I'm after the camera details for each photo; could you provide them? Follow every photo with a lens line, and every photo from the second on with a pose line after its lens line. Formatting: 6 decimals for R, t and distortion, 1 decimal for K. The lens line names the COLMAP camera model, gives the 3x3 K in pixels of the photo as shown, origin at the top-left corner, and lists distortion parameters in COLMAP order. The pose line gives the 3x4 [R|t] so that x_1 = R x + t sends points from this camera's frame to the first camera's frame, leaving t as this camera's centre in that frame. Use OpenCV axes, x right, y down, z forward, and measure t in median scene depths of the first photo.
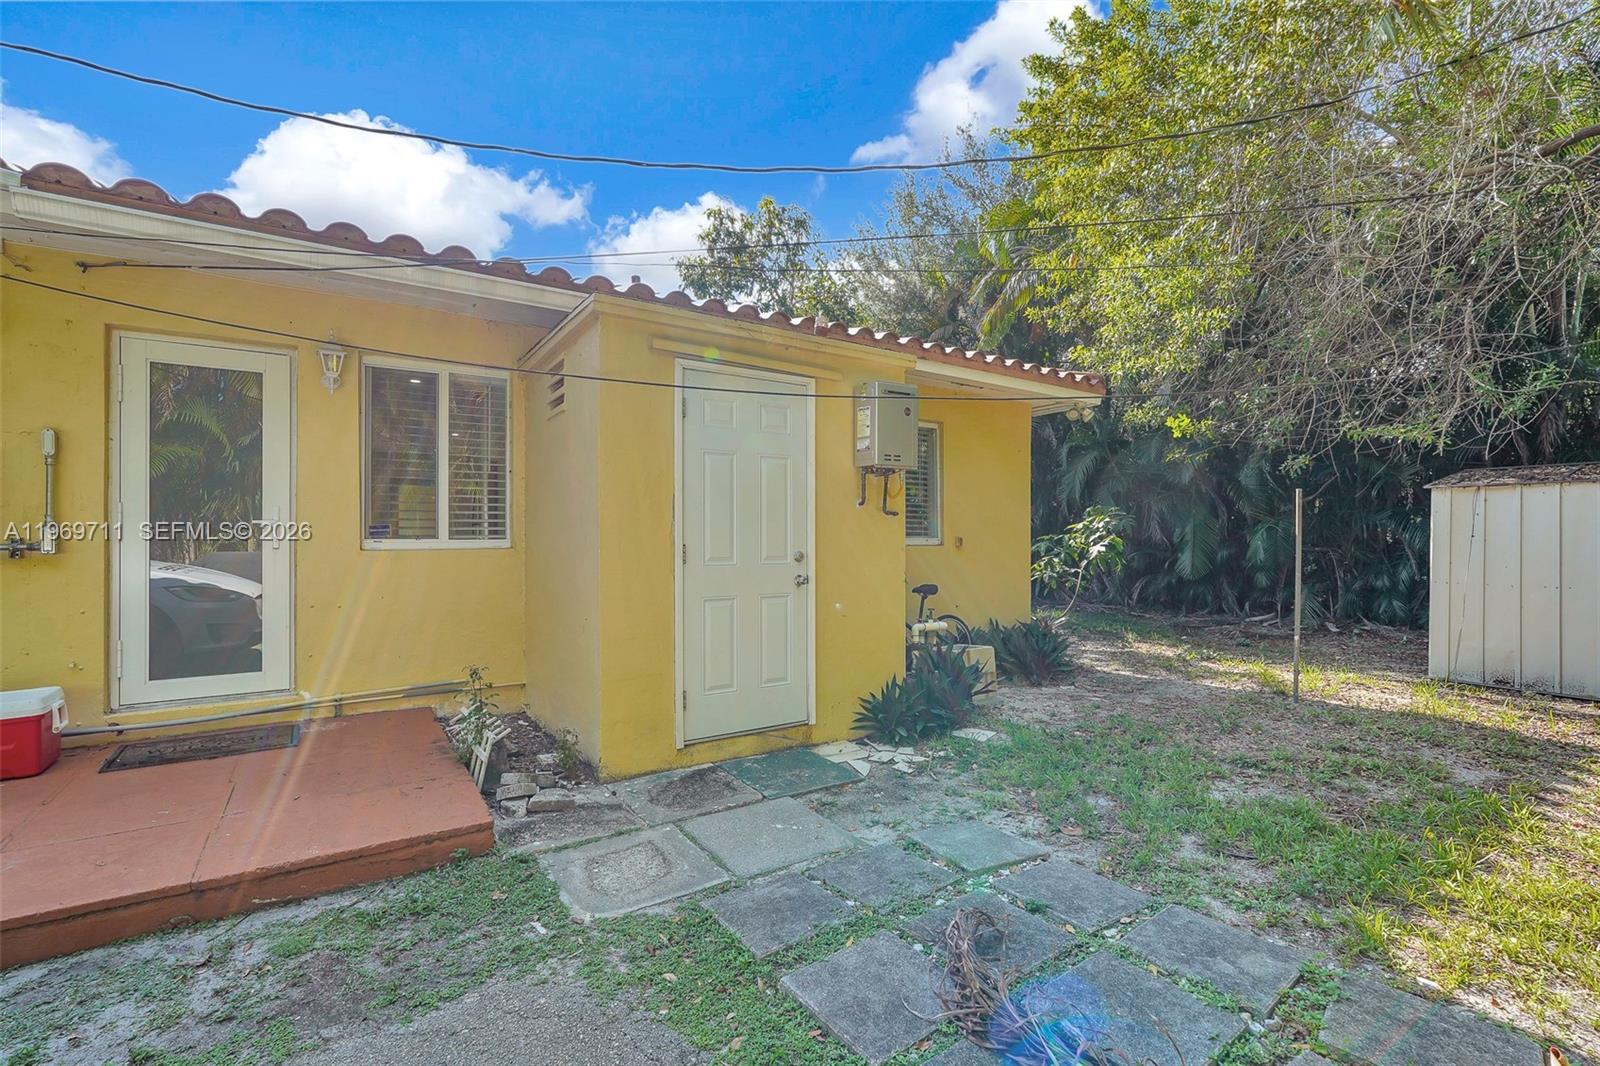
lens RADIAL K [[718.2, 0, 807.0], [0, 718.2, 536.7], [0, 0, 1]] dist [-0.017861, 0.008460]
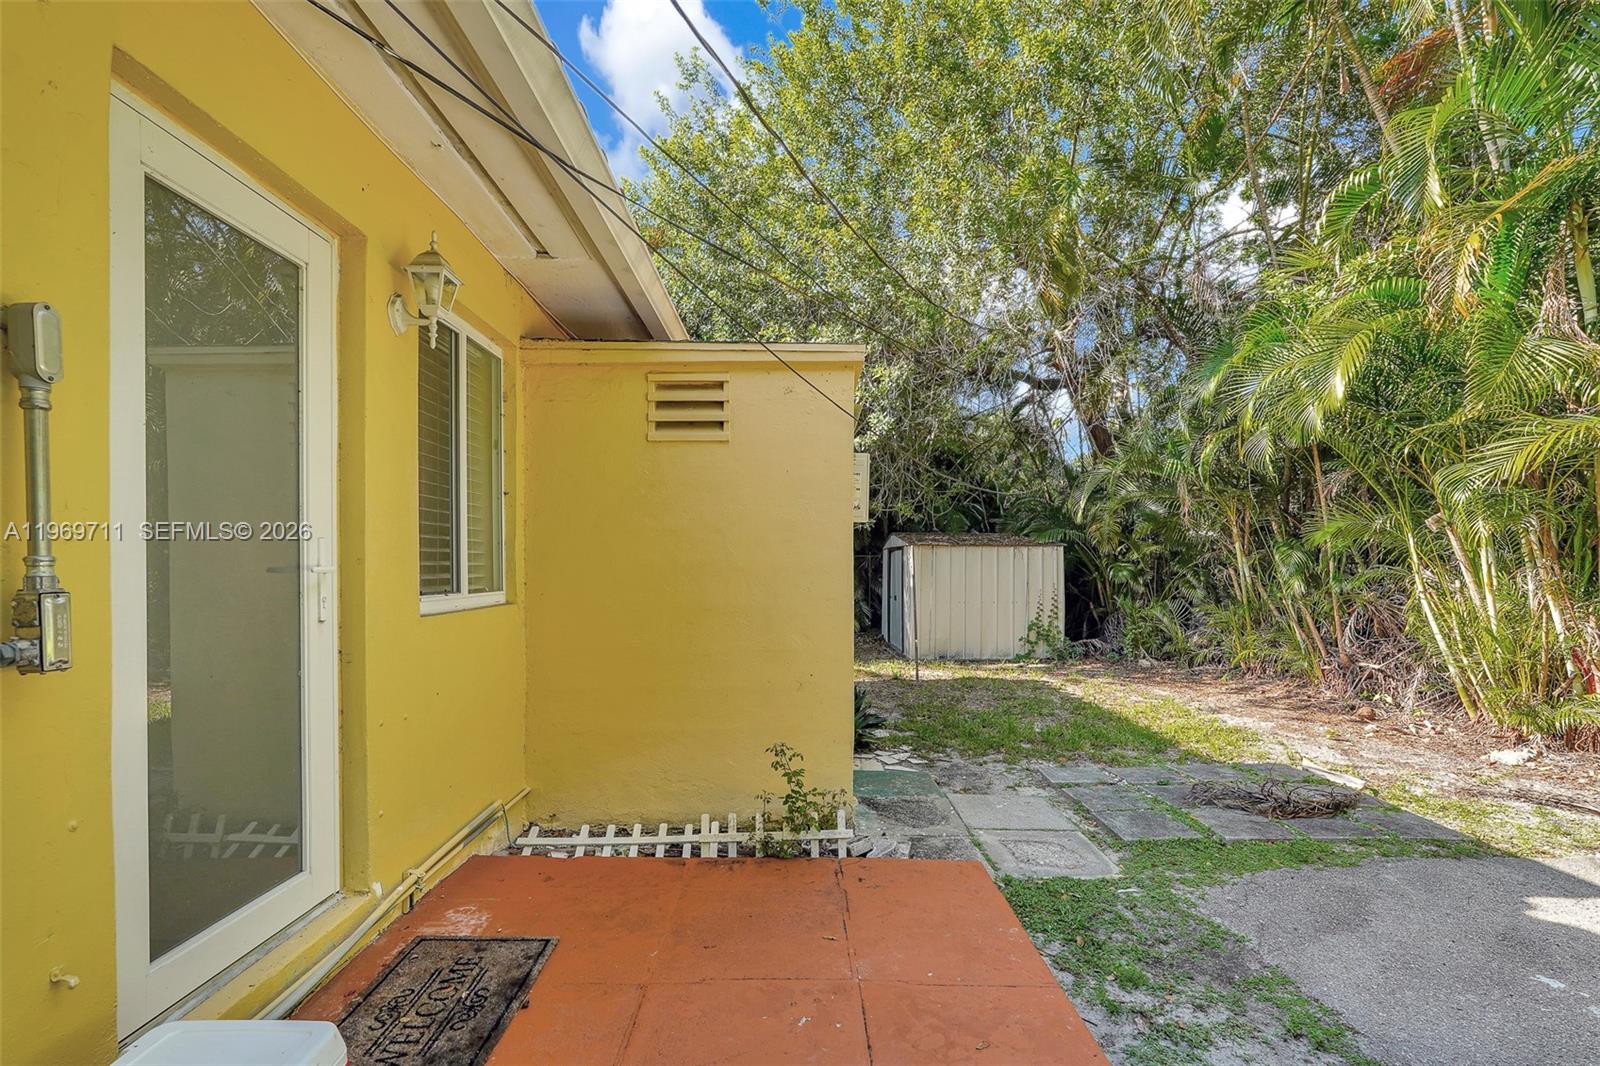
lens RADIAL K [[718.2, 0, 824.4], [0, 718.2, 584.0], [0, 0, 1]] dist [-0.017861, 0.008460]
pose [[0.535505, -0.017303, 0.844355, -1.052412], [-0.008040, 0.999640, 0.025584, -0.029598], [-0.844494, -0.020489, 0.535173, 0.458615]]
